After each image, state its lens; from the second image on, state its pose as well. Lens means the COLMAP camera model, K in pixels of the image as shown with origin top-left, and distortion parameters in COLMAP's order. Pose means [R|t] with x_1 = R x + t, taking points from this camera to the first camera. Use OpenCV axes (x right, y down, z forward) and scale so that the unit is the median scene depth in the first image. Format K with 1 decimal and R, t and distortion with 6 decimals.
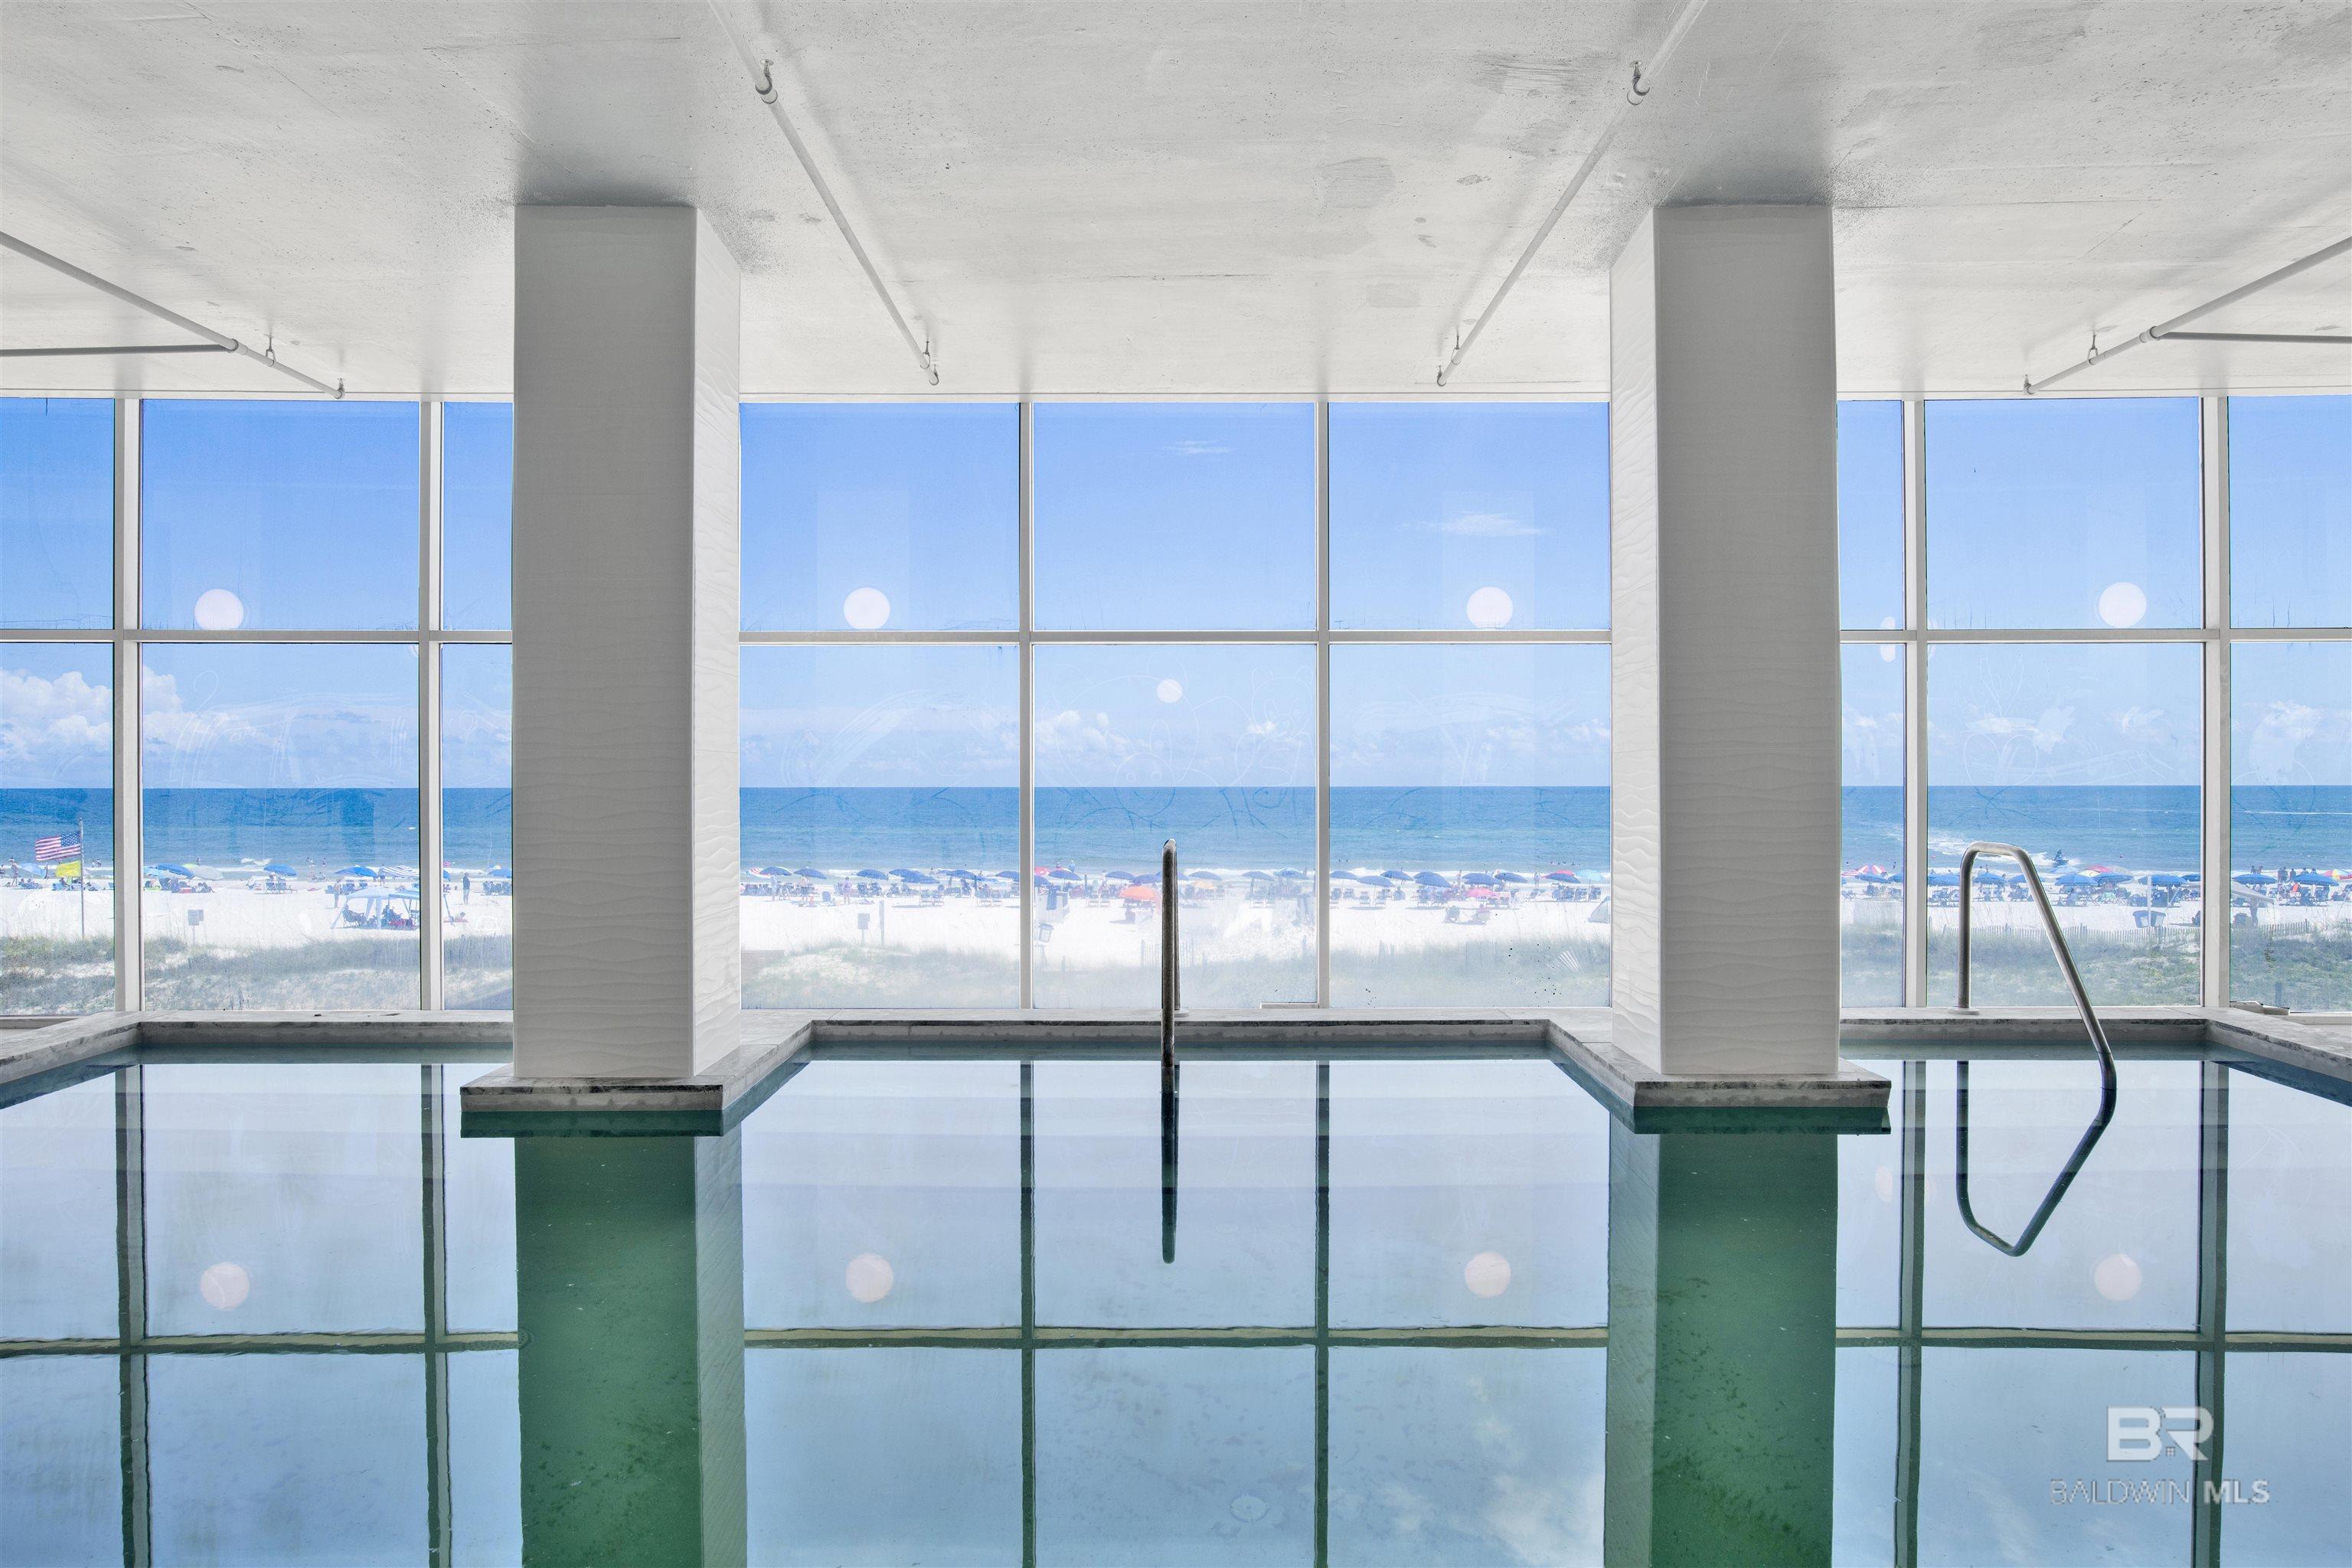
lens RADIAL K [[1476.4, 0, 1169.3], [0, 1476.4, 787.1], [0, 0, 1]] dist [-0.016071, 0.007119]
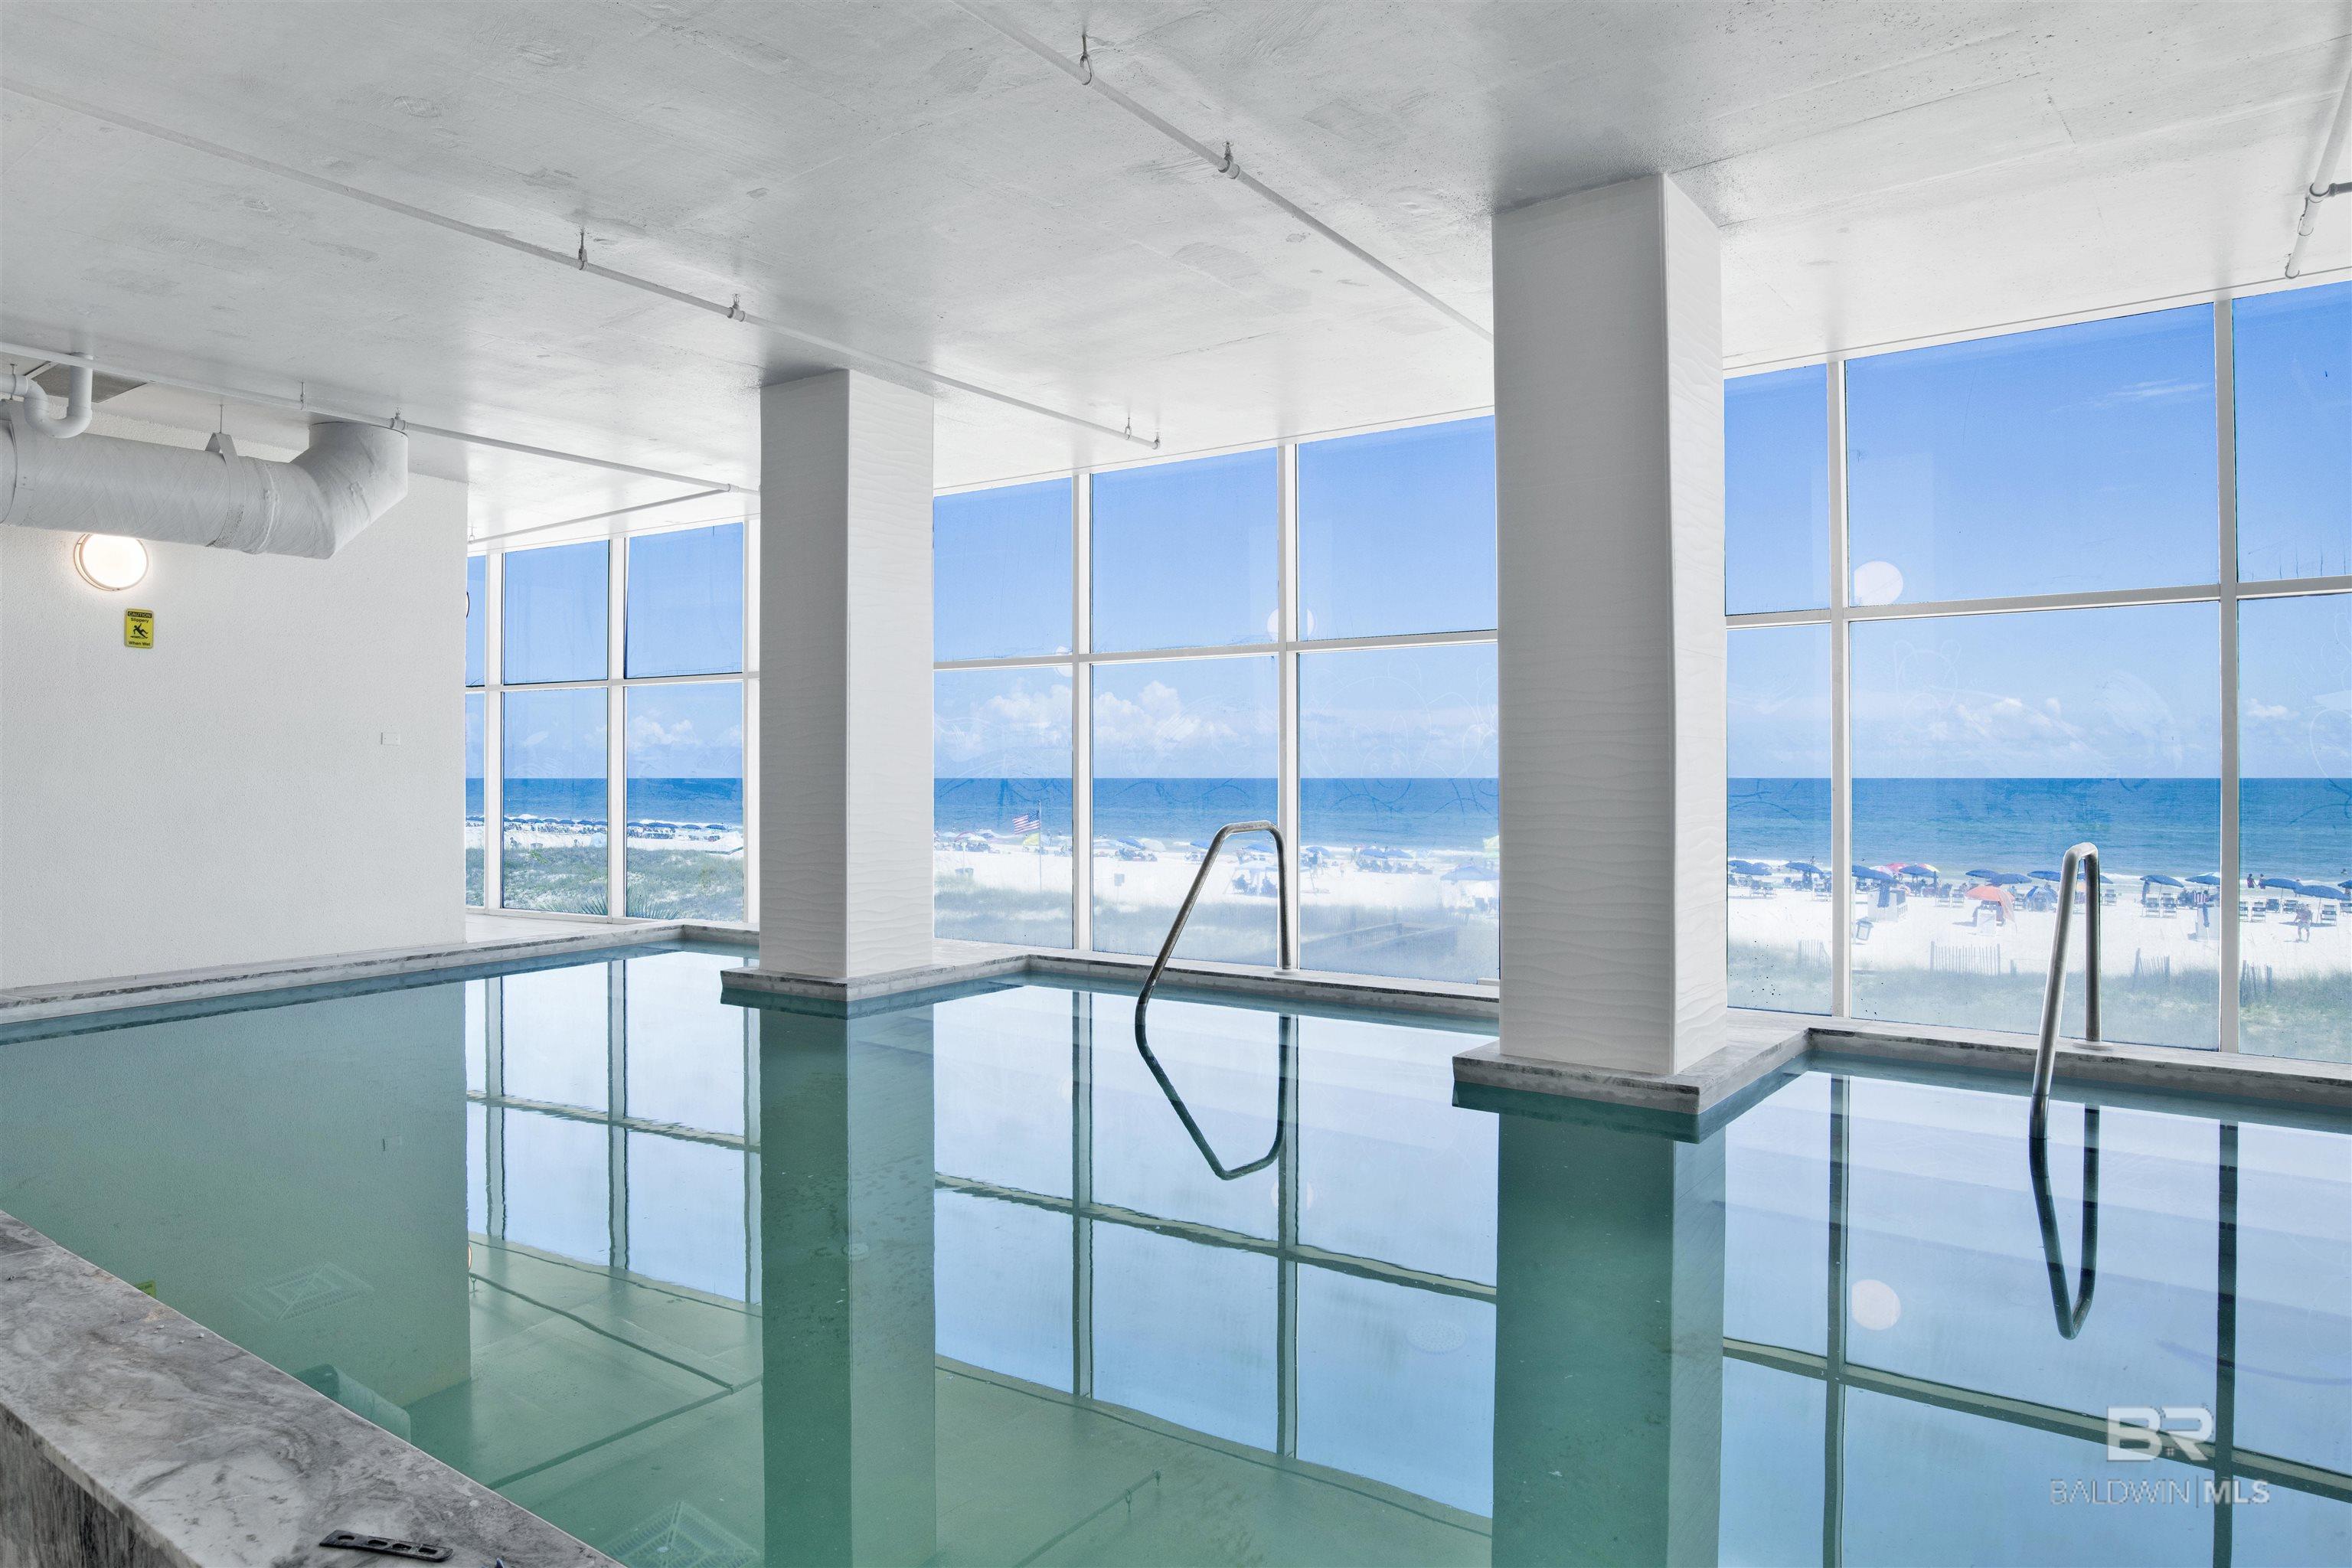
lens RADIAL K [[1482.8, 0, 1176.2], [0, 1482.8, 778.7], [0, 0, 1]] dist [0.000427, -0.005433]
pose [[0.802222, 0.000097, -0.597026, 0.150477], [0.000777, 0.999999, 0.001207, 0.000386], [0.597026, -0.001432, 0.802221, 0.007148]]
